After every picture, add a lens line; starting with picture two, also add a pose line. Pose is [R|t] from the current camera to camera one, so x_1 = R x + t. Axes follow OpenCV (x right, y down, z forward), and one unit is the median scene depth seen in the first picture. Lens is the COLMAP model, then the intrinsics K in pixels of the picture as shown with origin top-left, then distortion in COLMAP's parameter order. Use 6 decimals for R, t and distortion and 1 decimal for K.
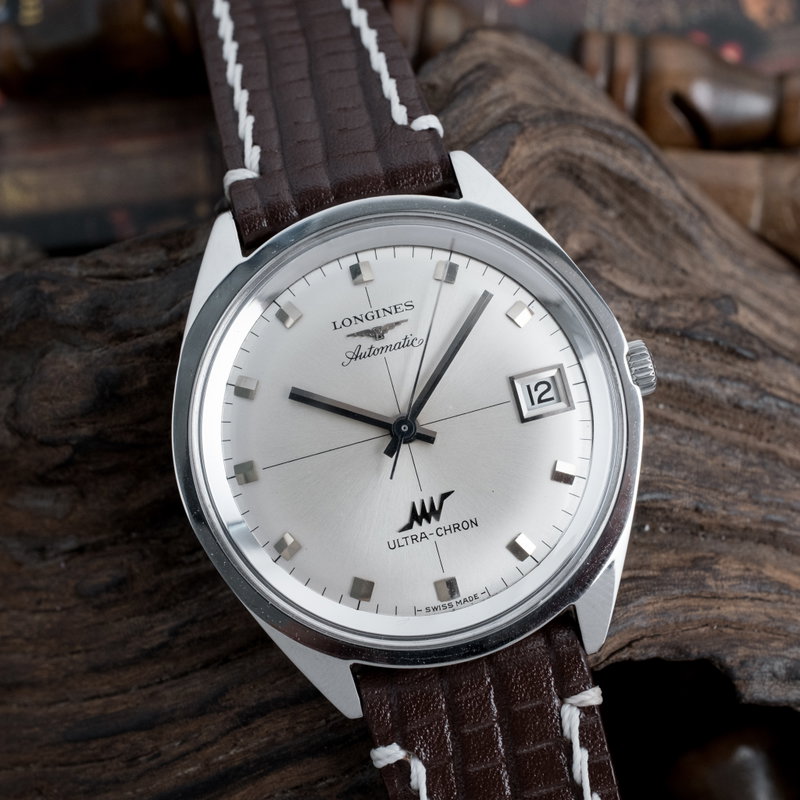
lens RADIAL K [[1289.5, 0, 400.6], [0, 1289.5, 396.0], [0, 0, 1]] dist [0.044631, 0.000000]
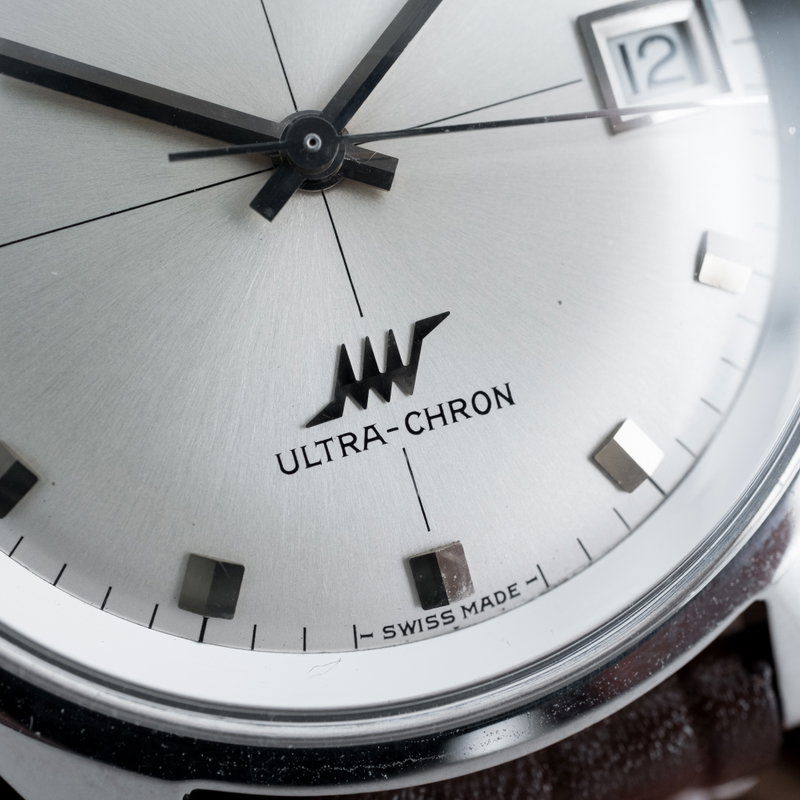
lens RADIAL K [[1289.5, 0, 399.1], [0, 1289.5, 403.1], [0, 0, 1]] dist [0.044631, 0.000000]
pose [[0.991998, -0.034617, 0.121411, -0.019555], [0.037545, 0.999055, -0.021915, 0.107505], [-0.120538, 0.026298, 0.992360, 0.626523]]
